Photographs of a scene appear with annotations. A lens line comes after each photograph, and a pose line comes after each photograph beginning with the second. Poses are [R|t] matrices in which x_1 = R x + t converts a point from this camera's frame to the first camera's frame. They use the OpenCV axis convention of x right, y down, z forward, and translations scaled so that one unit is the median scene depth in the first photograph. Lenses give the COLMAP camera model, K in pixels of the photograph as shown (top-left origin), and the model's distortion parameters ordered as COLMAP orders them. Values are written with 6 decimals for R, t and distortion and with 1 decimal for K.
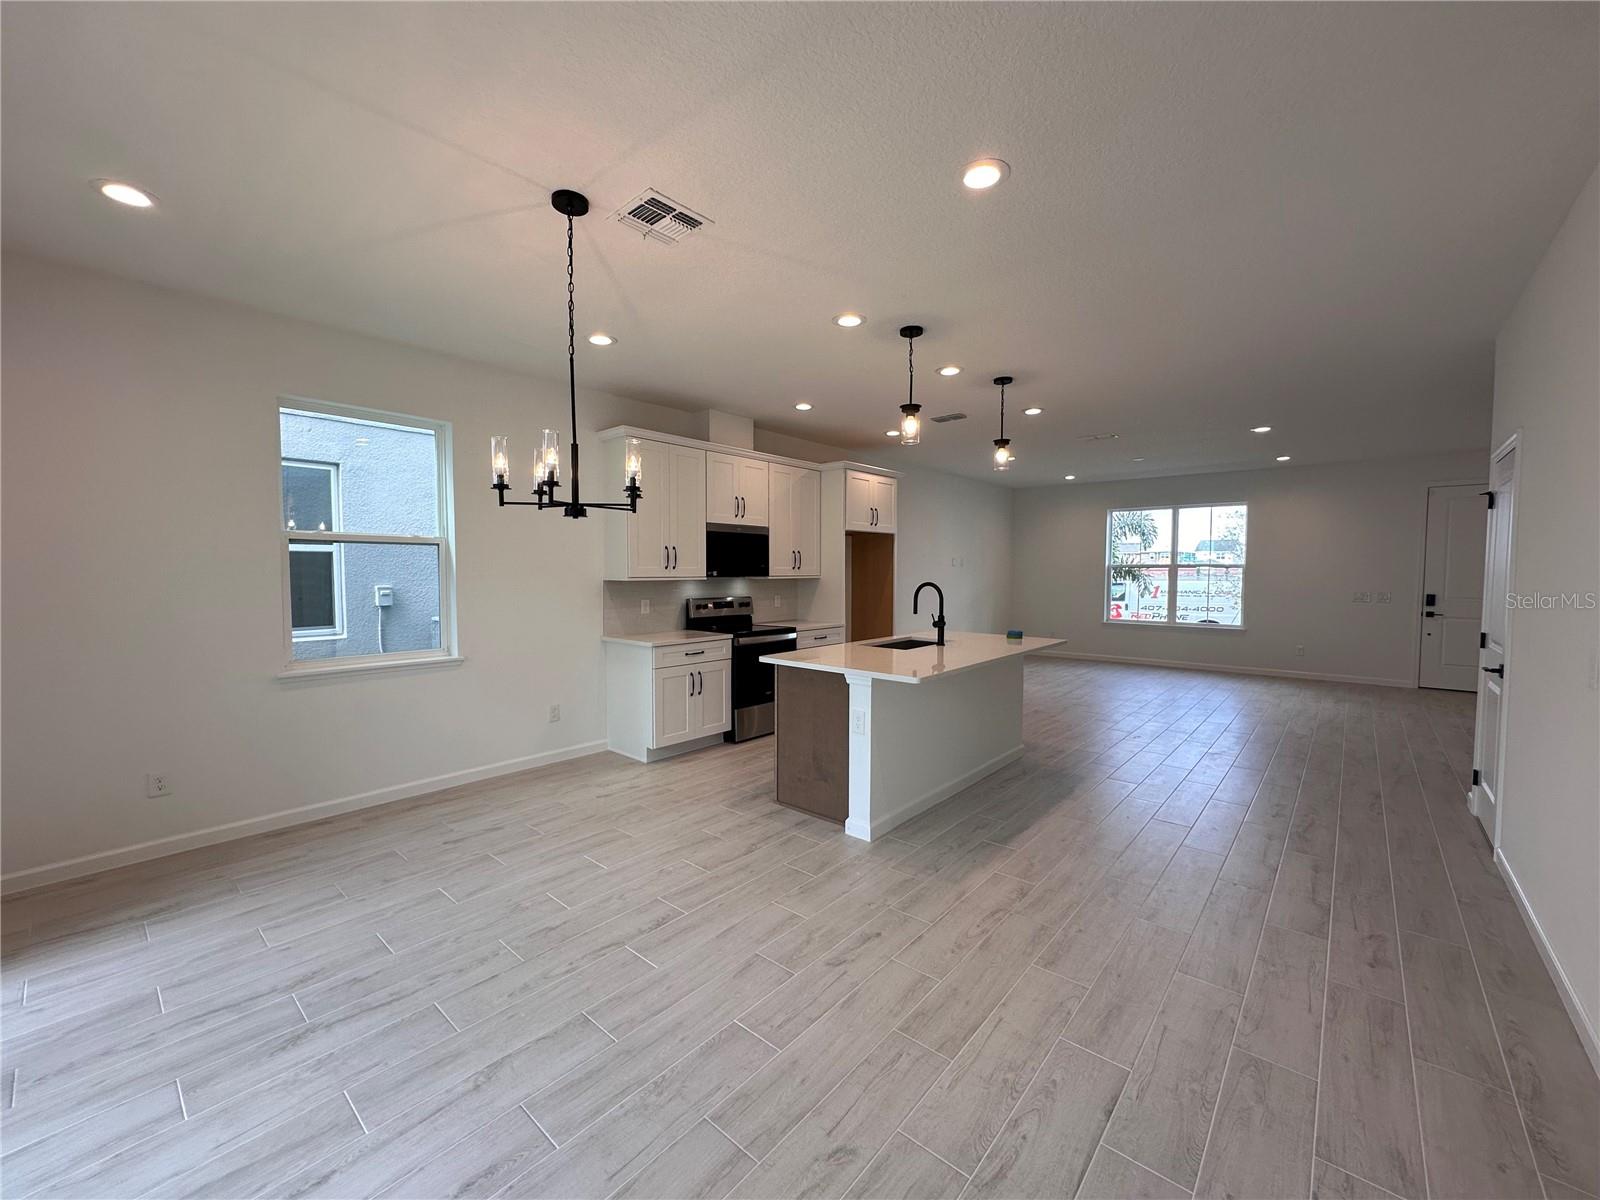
lens RADIAL K [[637.6, 0, 798.3], [0, 637.6, 601.4], [0, 0, 1]] dist [-0.004008, 0.000490]
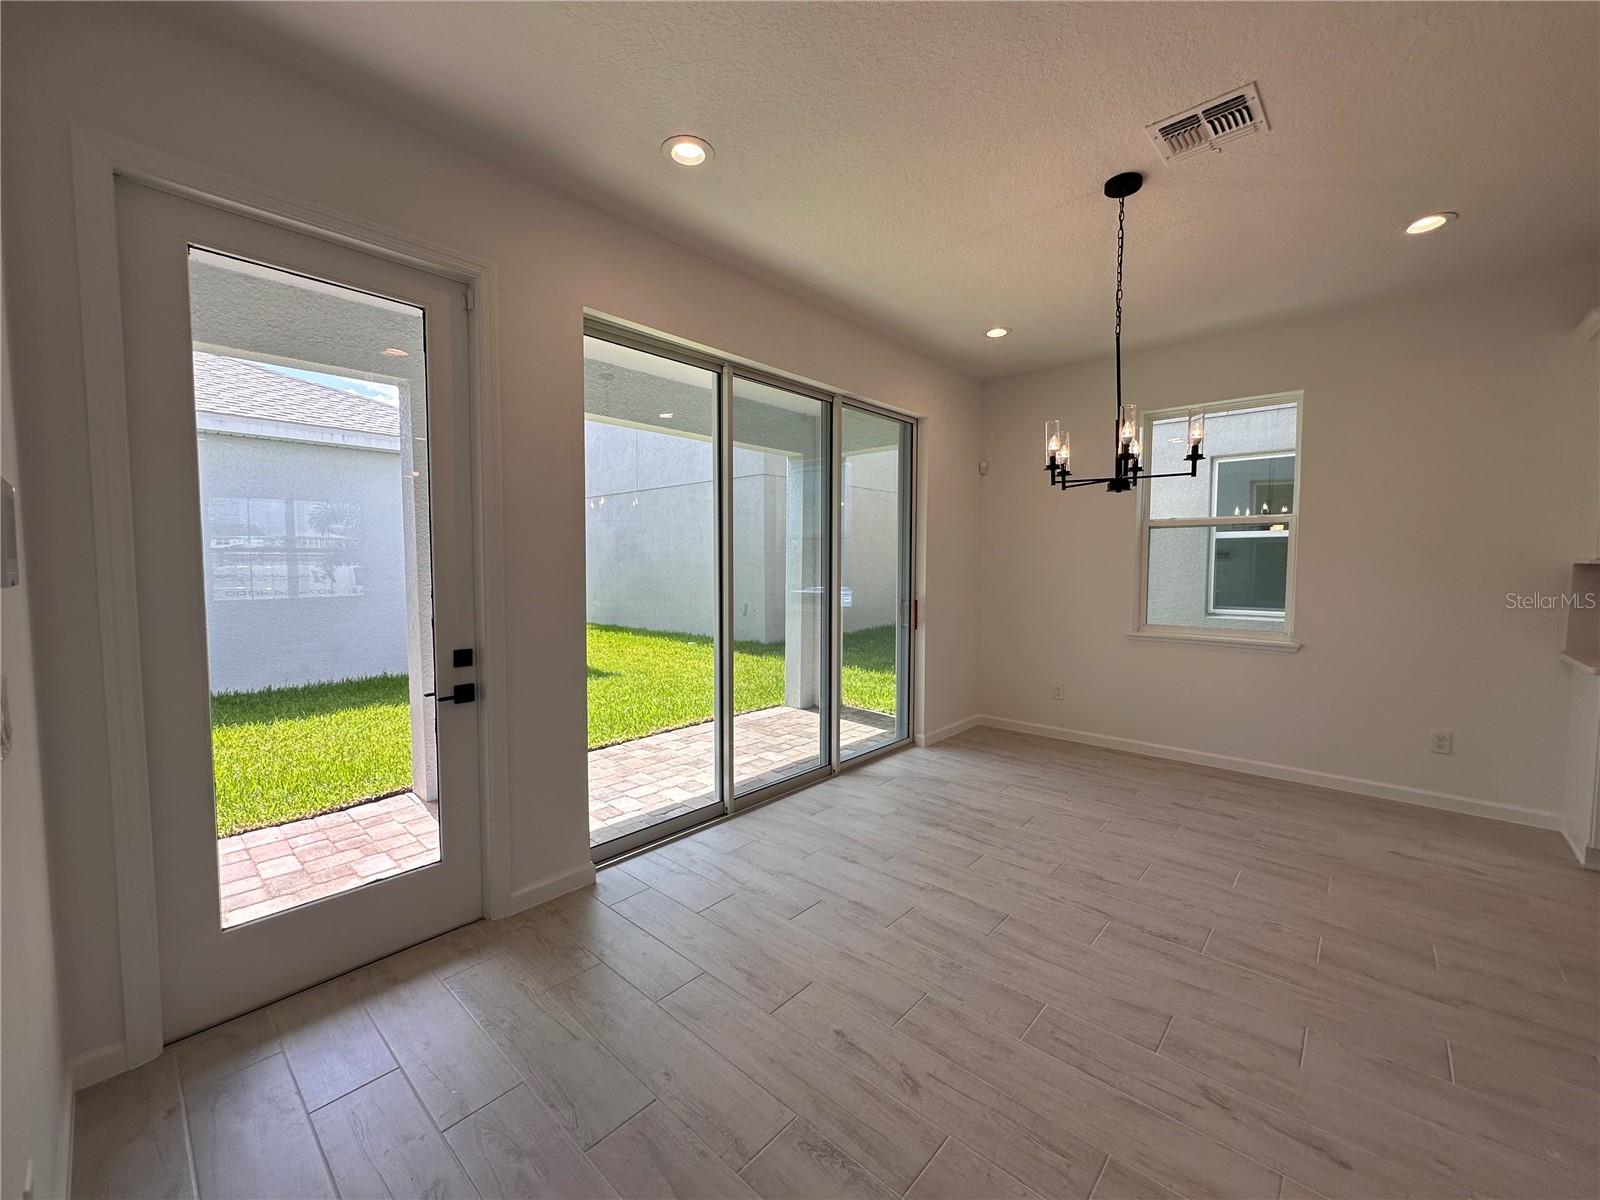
lens RADIAL K [[637.6, 0, 797.5], [0, 637.6, 599.7], [0, 0, 1]] dist [-0.004008, 0.000490]
pose [[-0.024429, 0.059929, -0.997904, 0.500688], [-0.050052, 0.996876, 0.061092, 0.004508], [0.998448, 0.051439, -0.021353, 0.366430]]
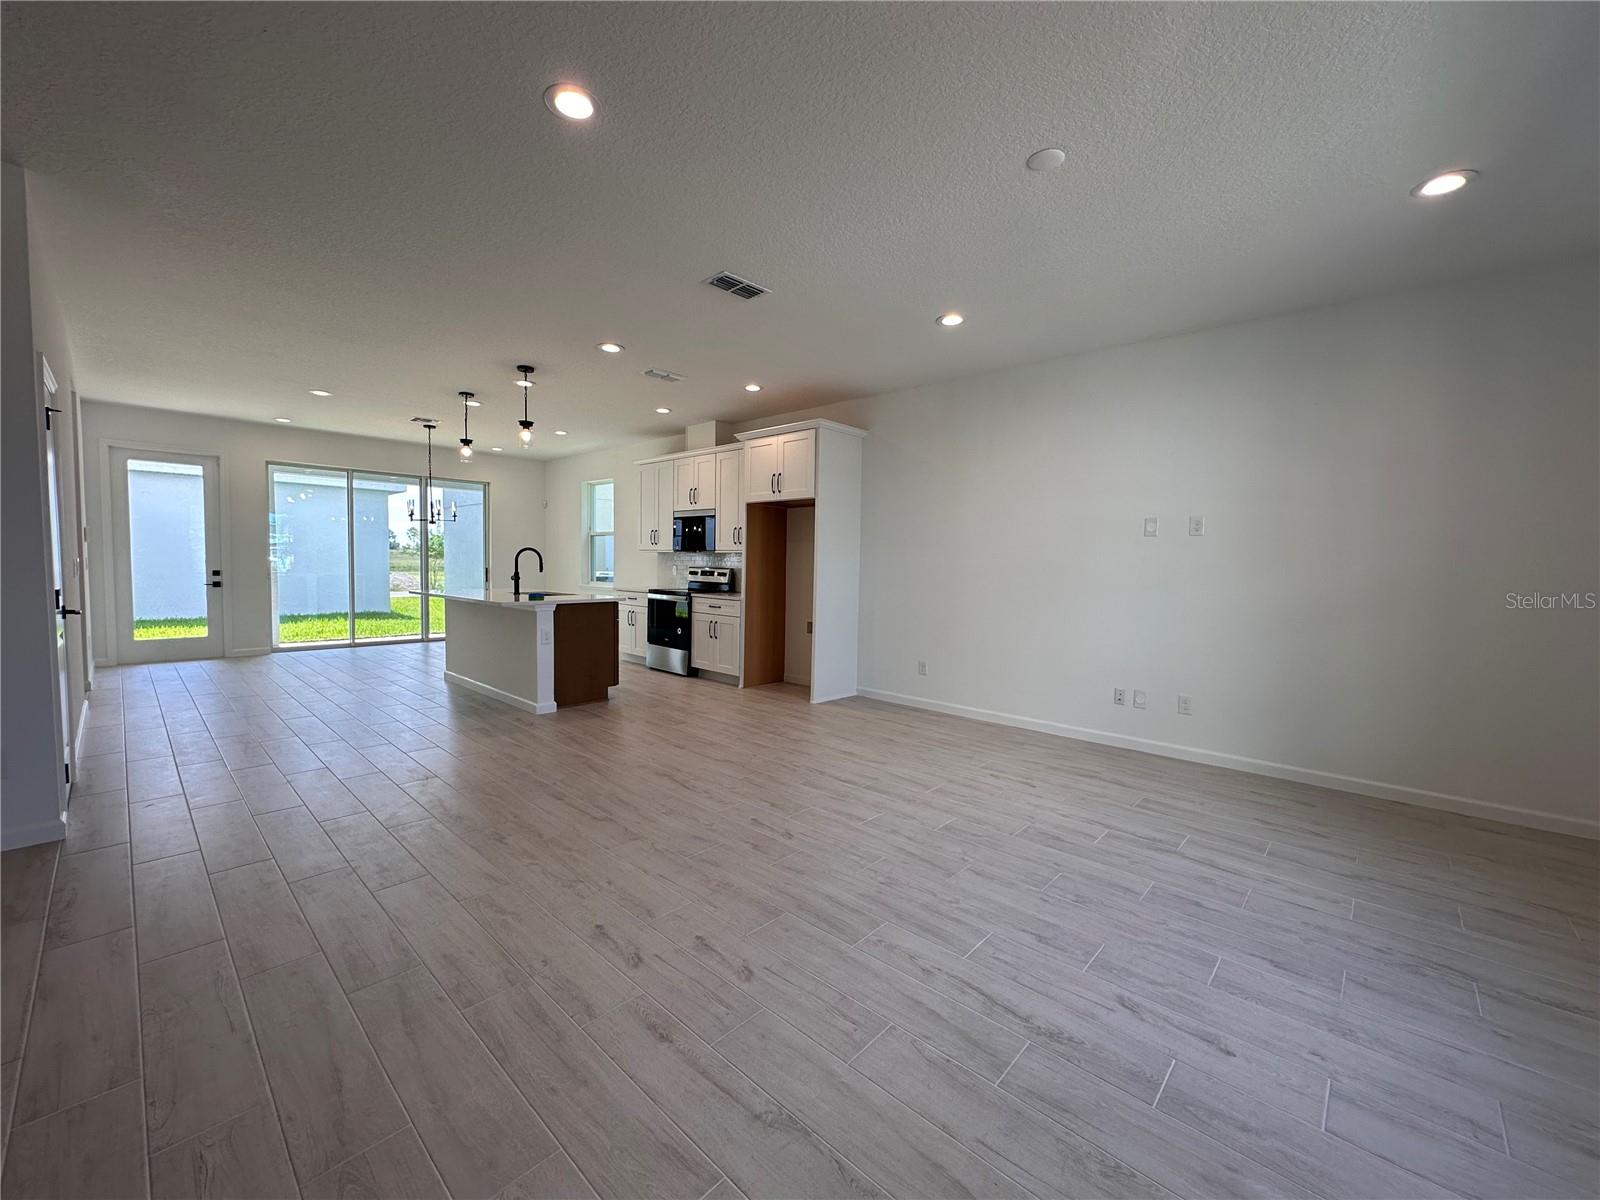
lens RADIAL K [[637.6, 0, 802.5], [0, 637.6, 596.3], [0, 0, 1]] dist [-0.004008, 0.000490]
pose [[-0.028186, 0.050837, -0.998309, 1.984790], [-0.068853, 0.996235, 0.052675, -0.048938], [0.997229, 0.070221, -0.024579, 2.096695]]
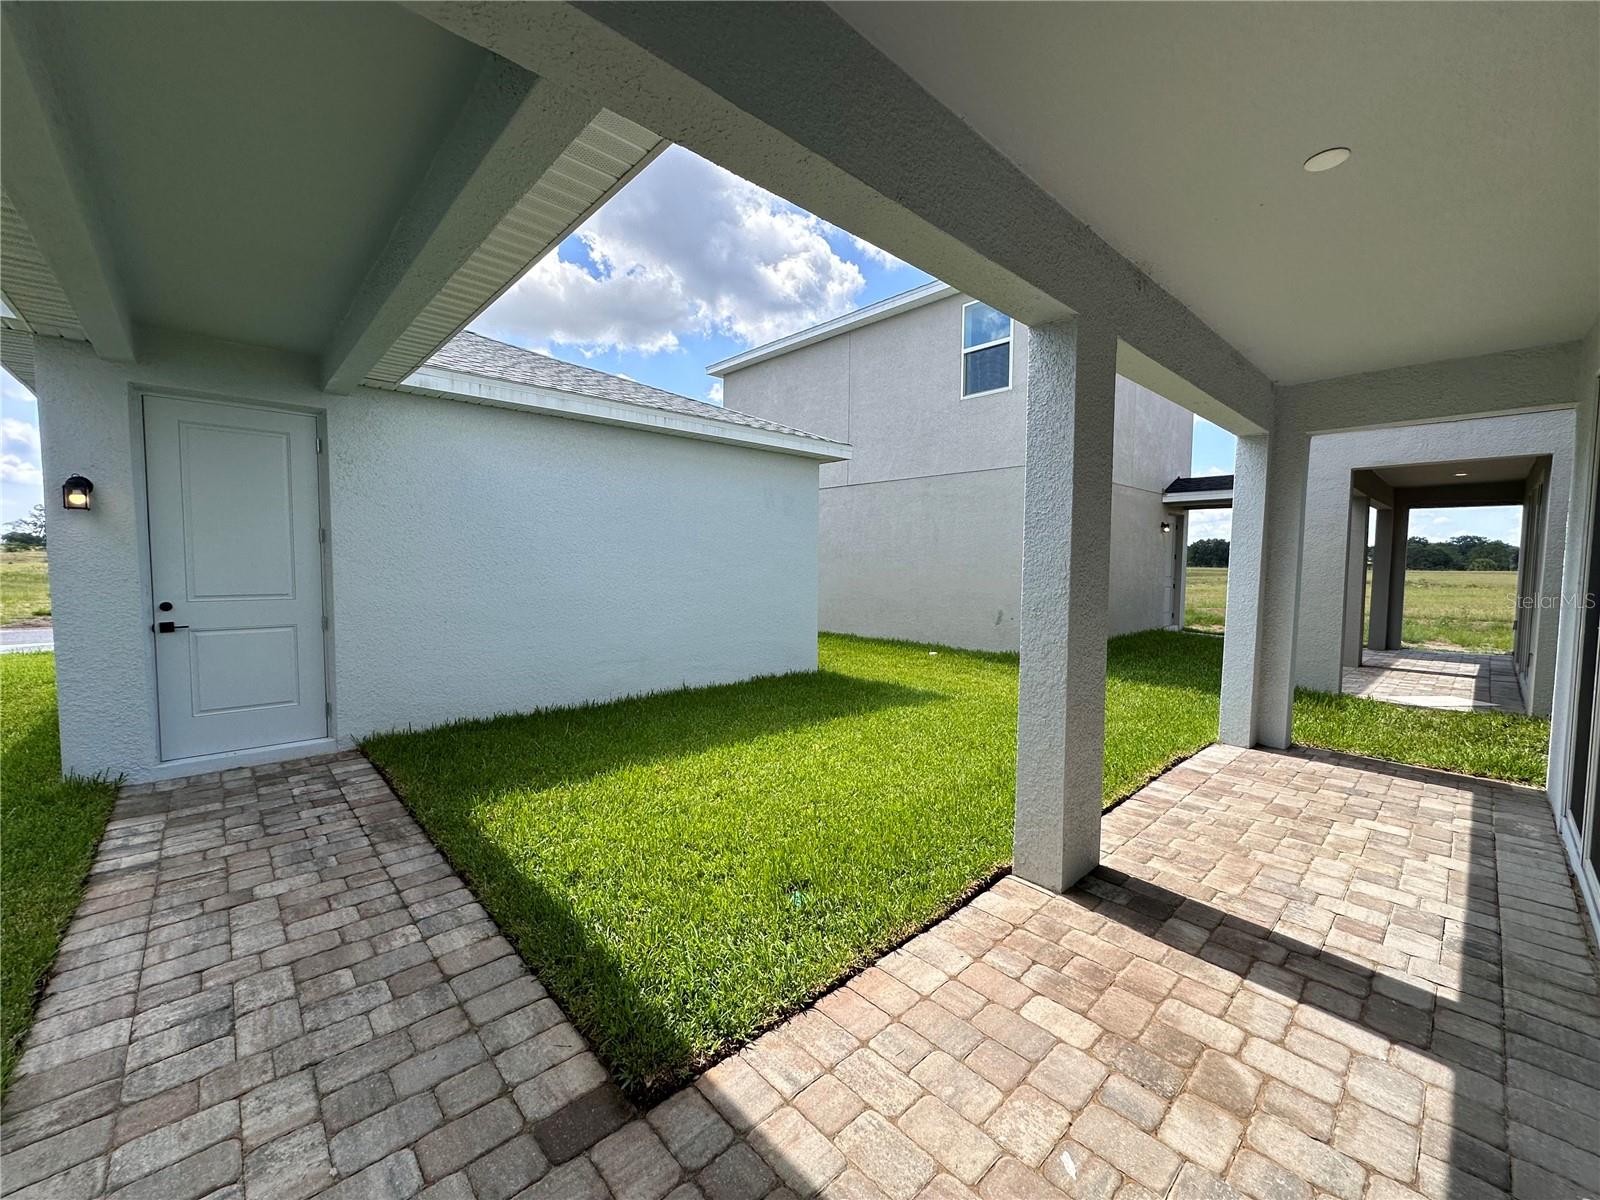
lens RADIAL K [[637.6, 0, 797.2], [0, 637.6, 599.2], [0, 0, 1]] dist [-0.004008, 0.000490]
pose [[-0.106162, 0.058268, -0.992640, 0.236213], [-0.059160, 0.996143, 0.064800, 0.052332], [0.992587, 0.065604, -0.102305, -0.607007]]
